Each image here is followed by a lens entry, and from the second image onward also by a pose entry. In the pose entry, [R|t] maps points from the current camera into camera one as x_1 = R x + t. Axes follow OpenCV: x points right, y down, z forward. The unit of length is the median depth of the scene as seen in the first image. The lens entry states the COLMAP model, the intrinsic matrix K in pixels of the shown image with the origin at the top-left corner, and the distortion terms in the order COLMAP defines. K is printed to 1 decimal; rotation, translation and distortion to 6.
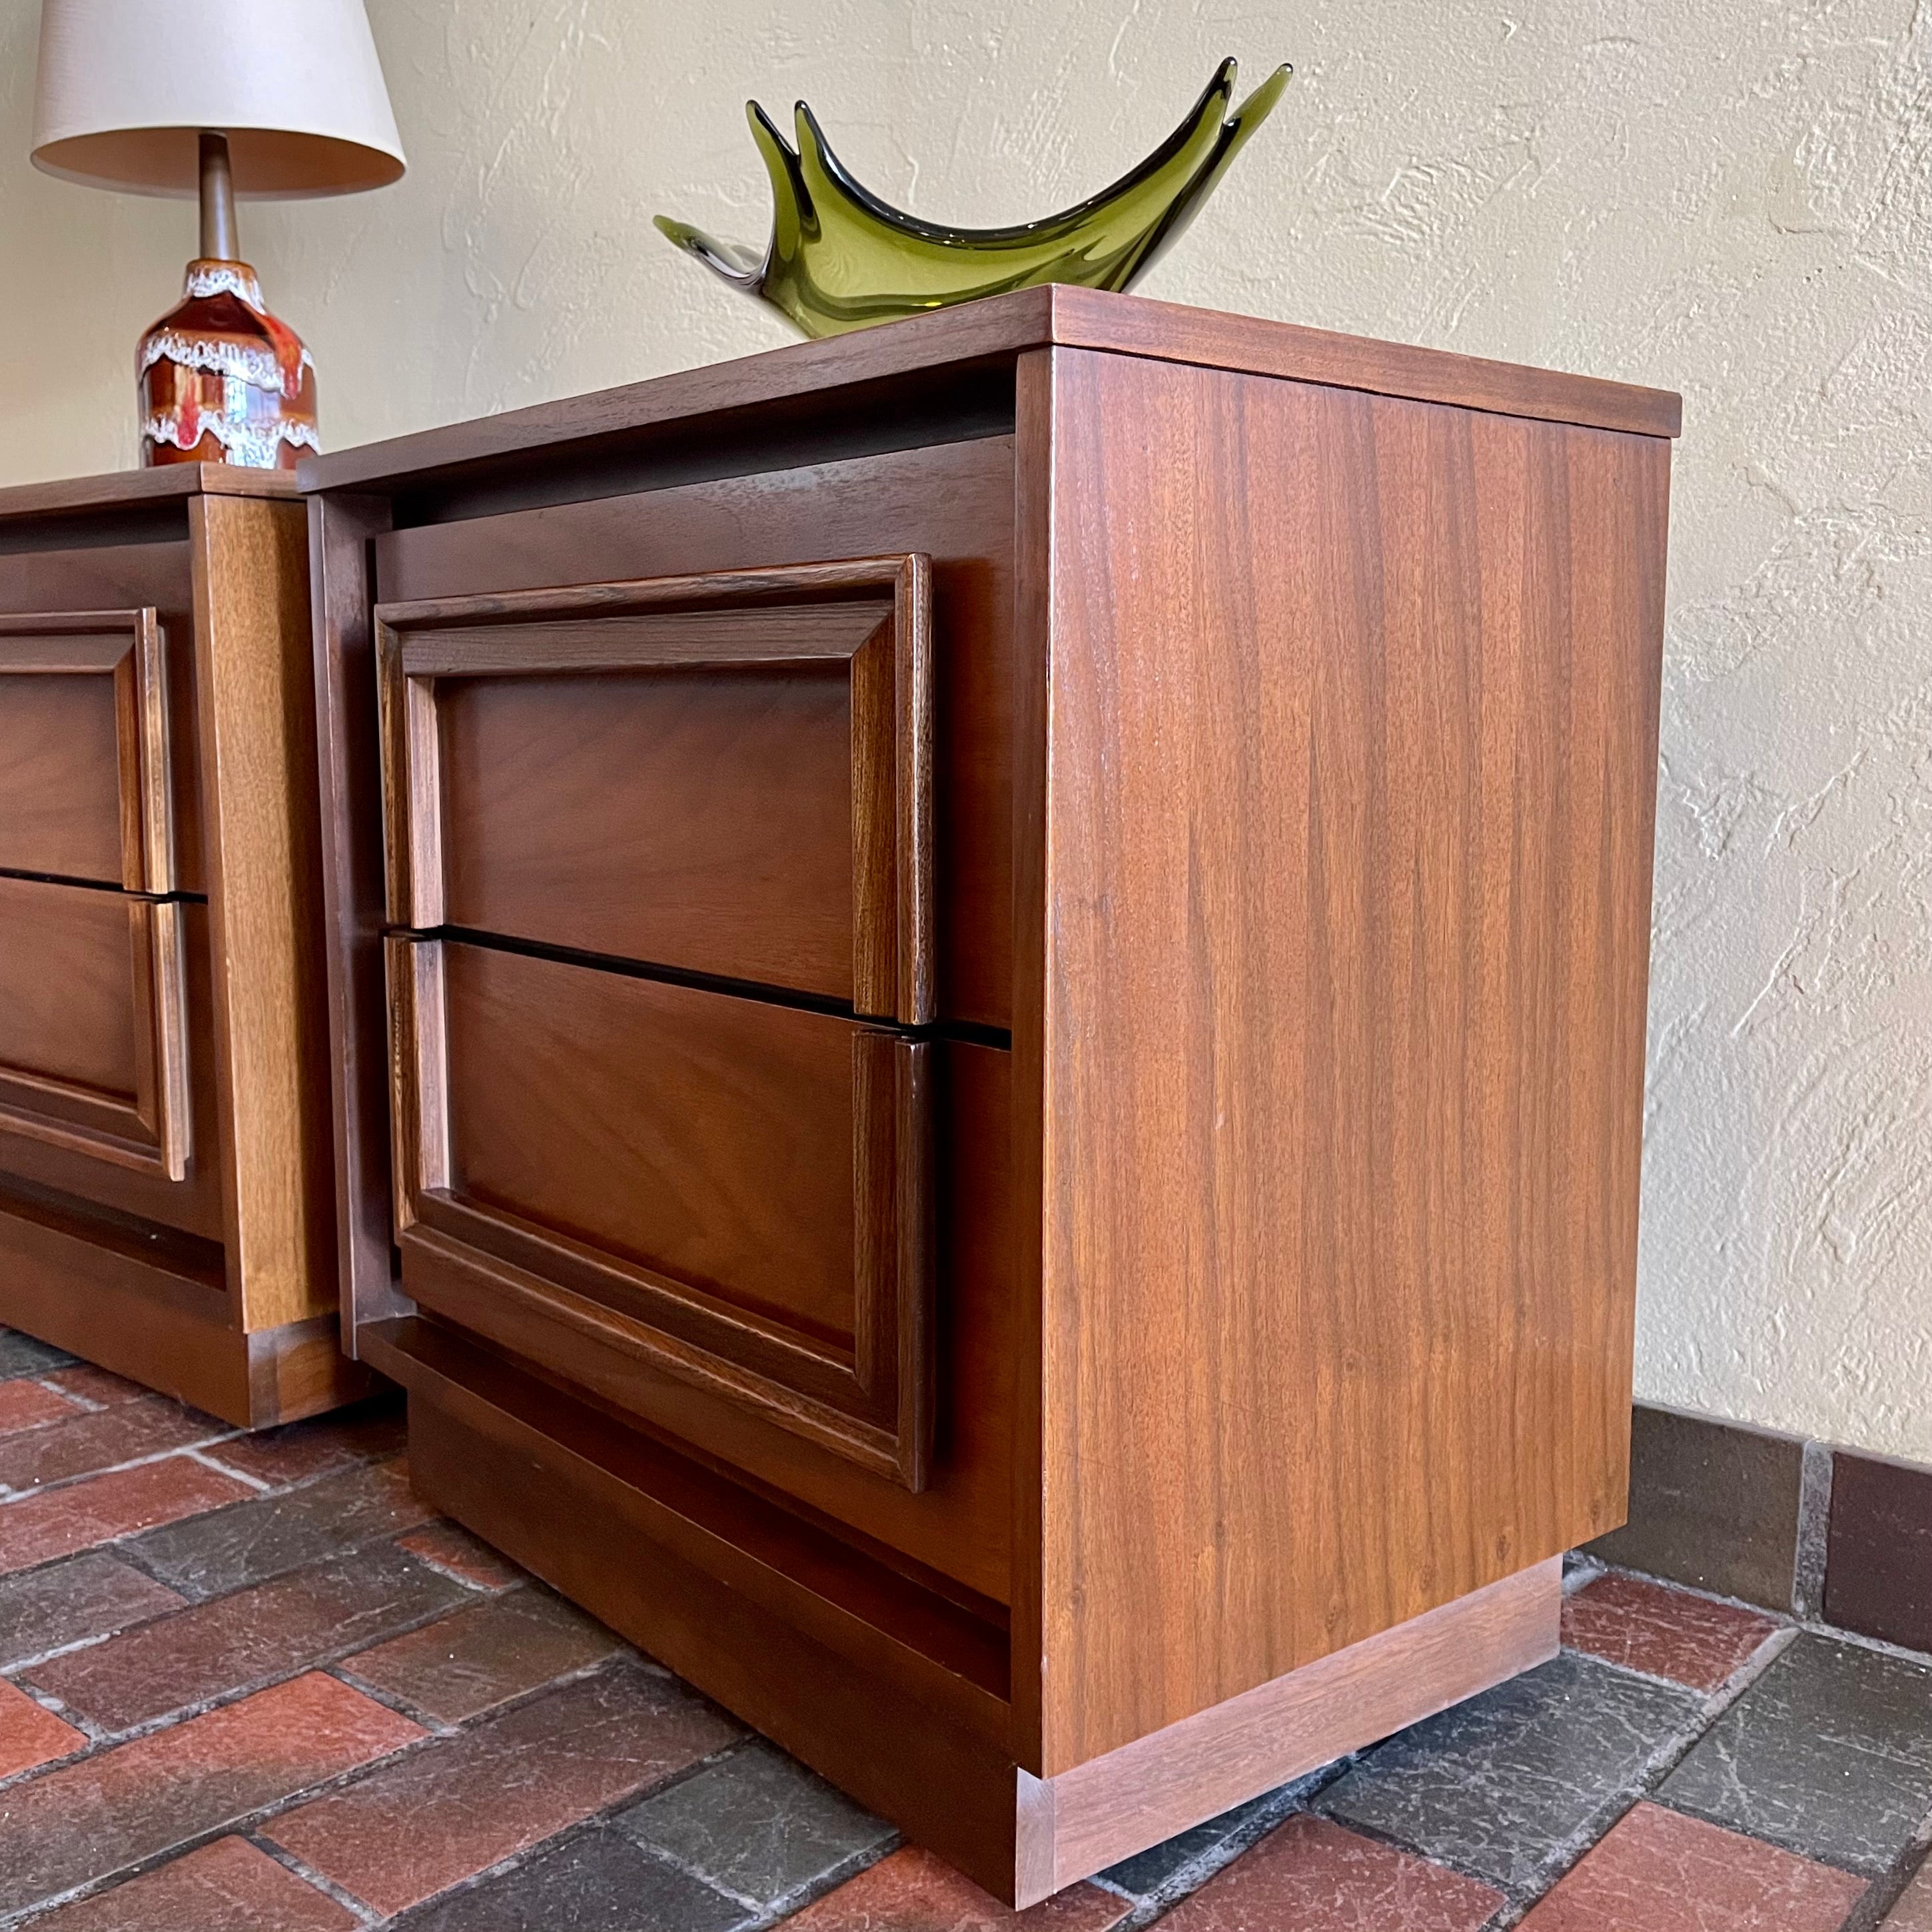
lens RADIAL K [[2027.8, 0, 970.2], [0, 2027.8, 976.8], [0, 0, 1]] dist [0.031518, 0.000000]
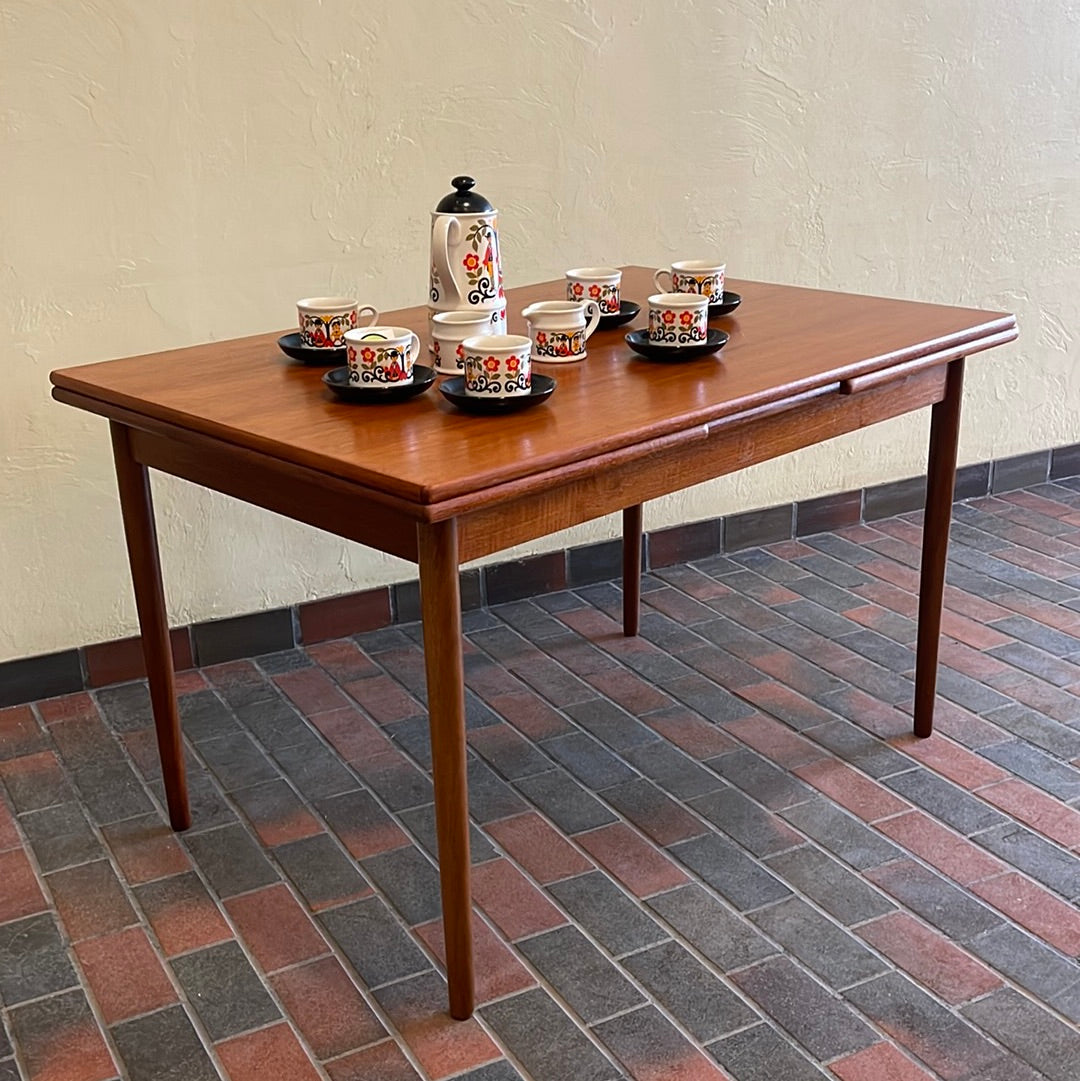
lens RADIAL K [[1432.3, 0, 539.8], [0, 1432.3, 677.8], [0, 0, 1]] dist [0.030522, 0.000000]
pose [[0.357611, -0.403790, 0.842062, -2.703194], [0.143470, 0.914740, 0.377712, -0.727485], [-0.922784, -0.014263, 0.385053, 0.255406]]
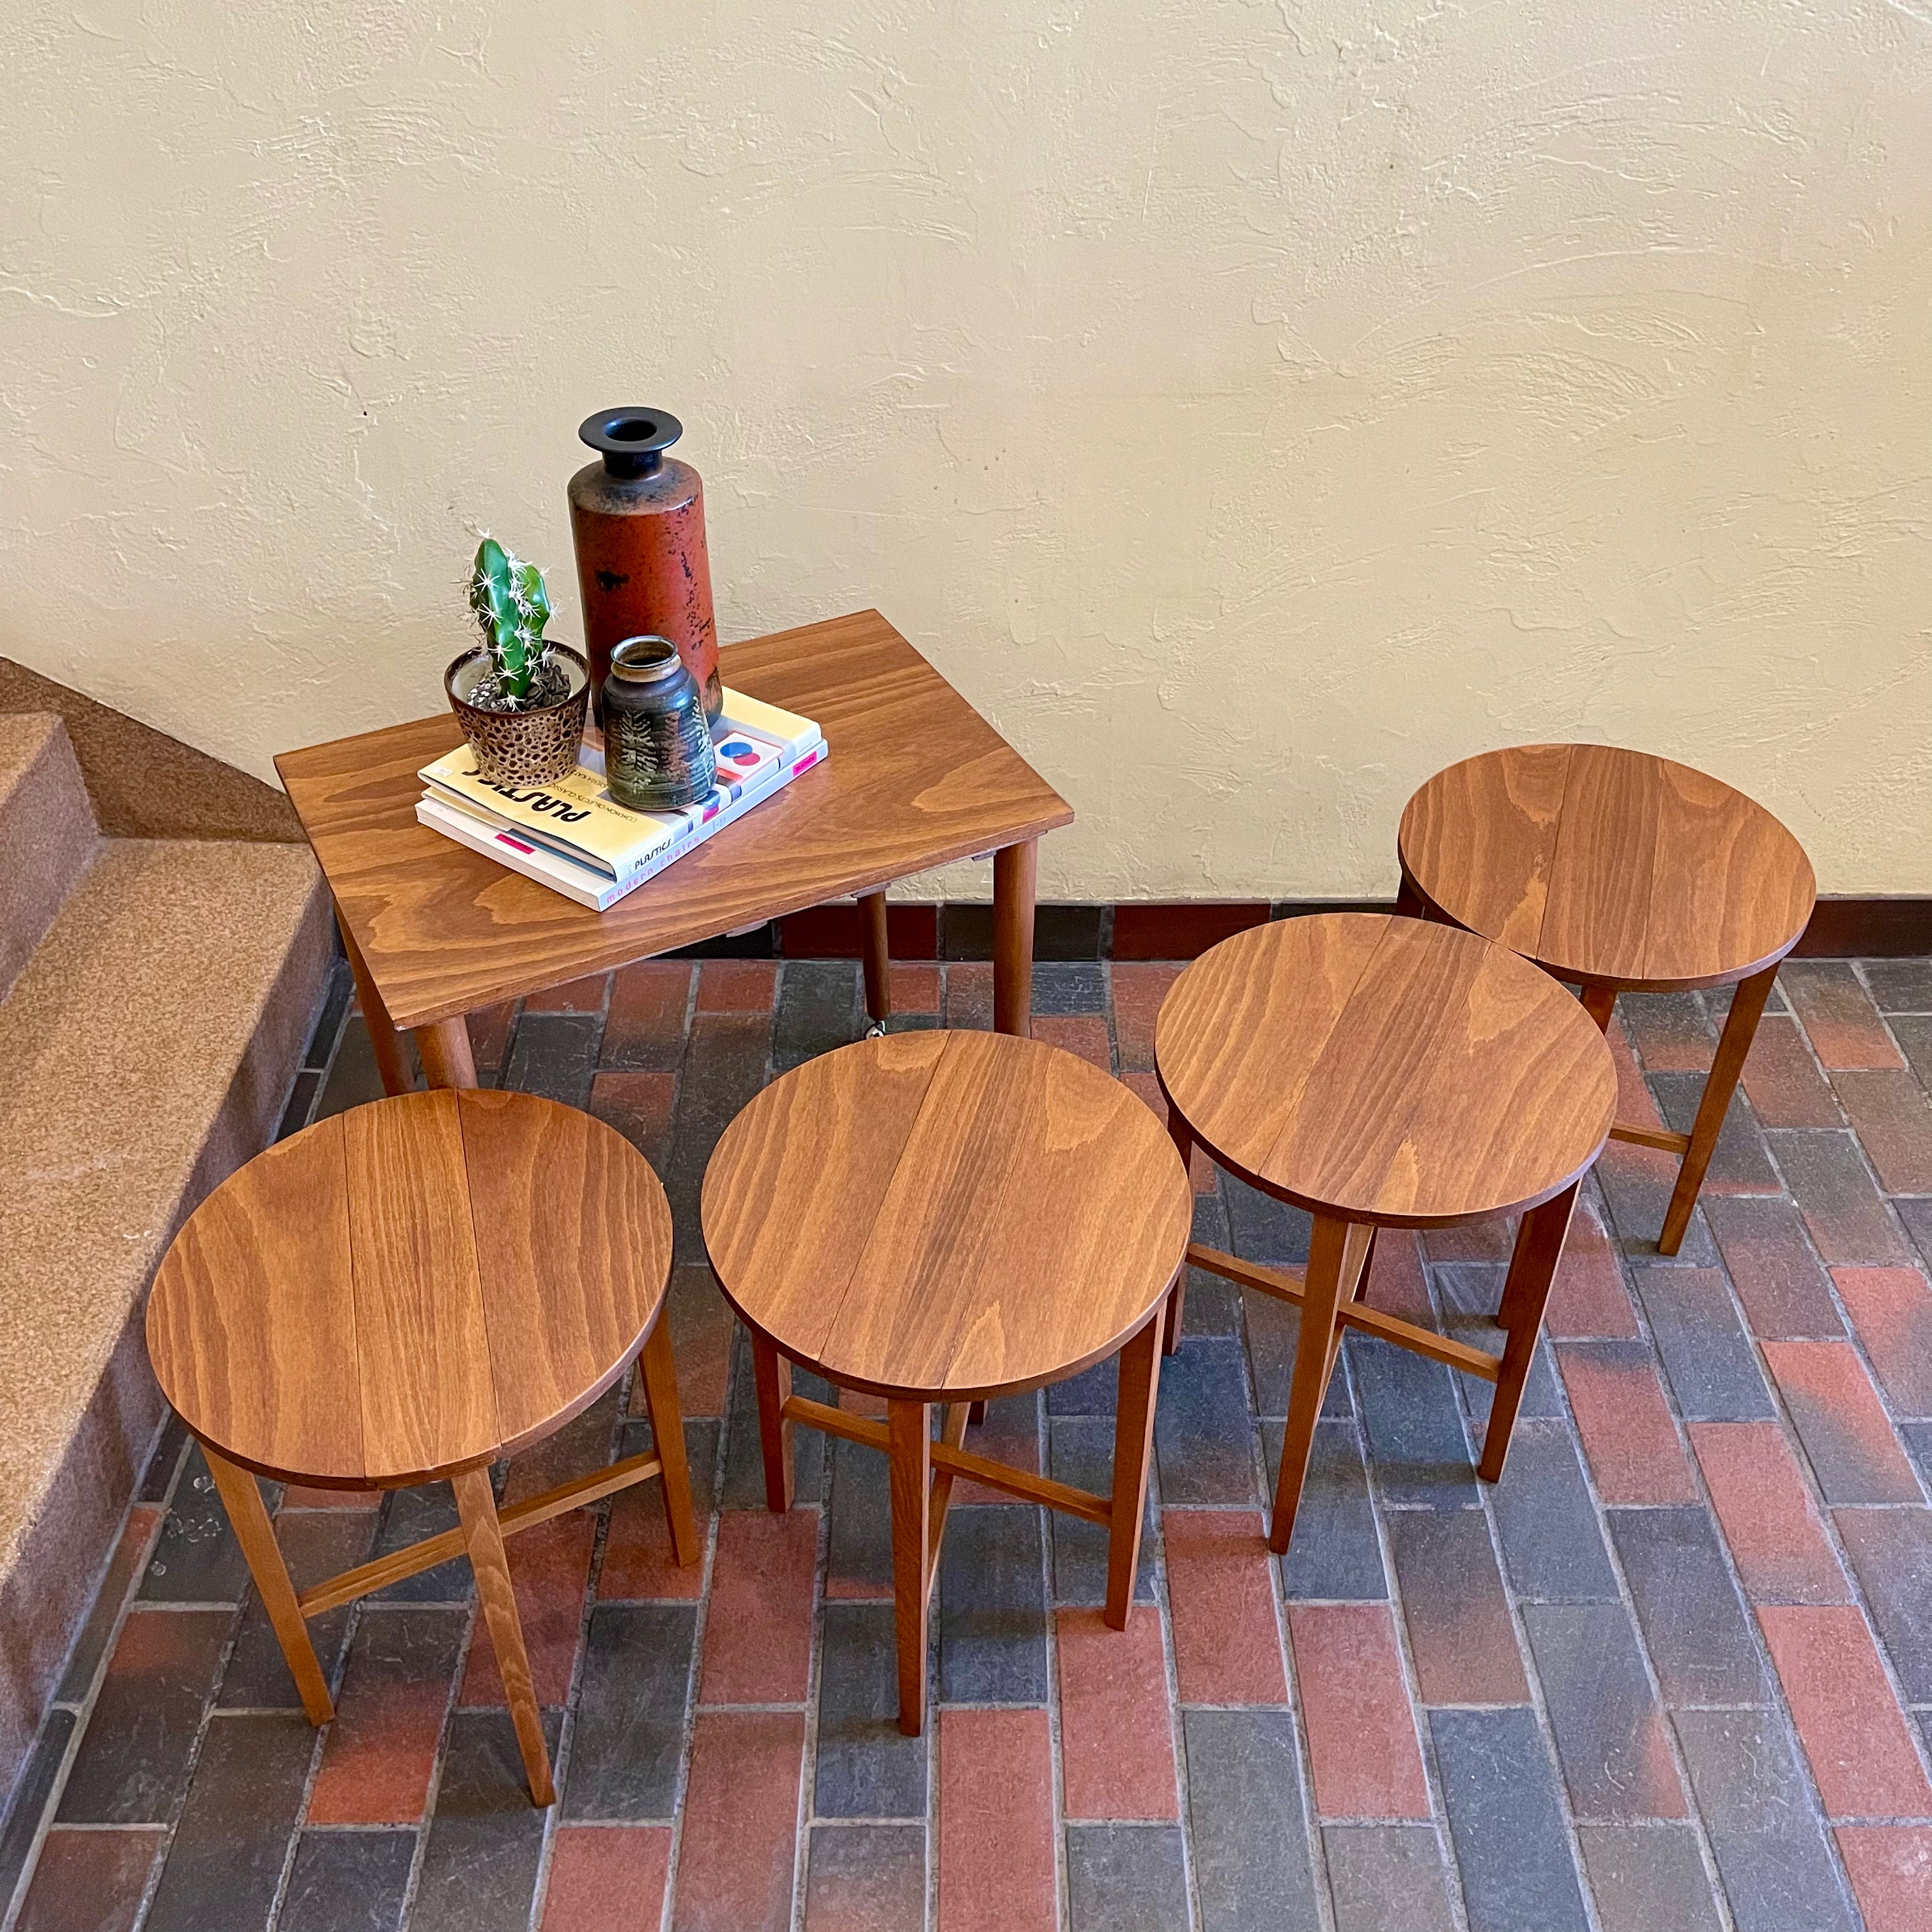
lens RADIAL K [[1951.5, 0, 962.4], [0, 1951.5, 963.2], [0, 0, 1]] dist [0.027356, 0.000000]
pose [[0.759543, -0.419009, 0.497520, -1.825949], [0.092928, 0.826932, 0.554570, -1.132372], [-0.643785, -0.374986, 0.667028, 0.281084]]
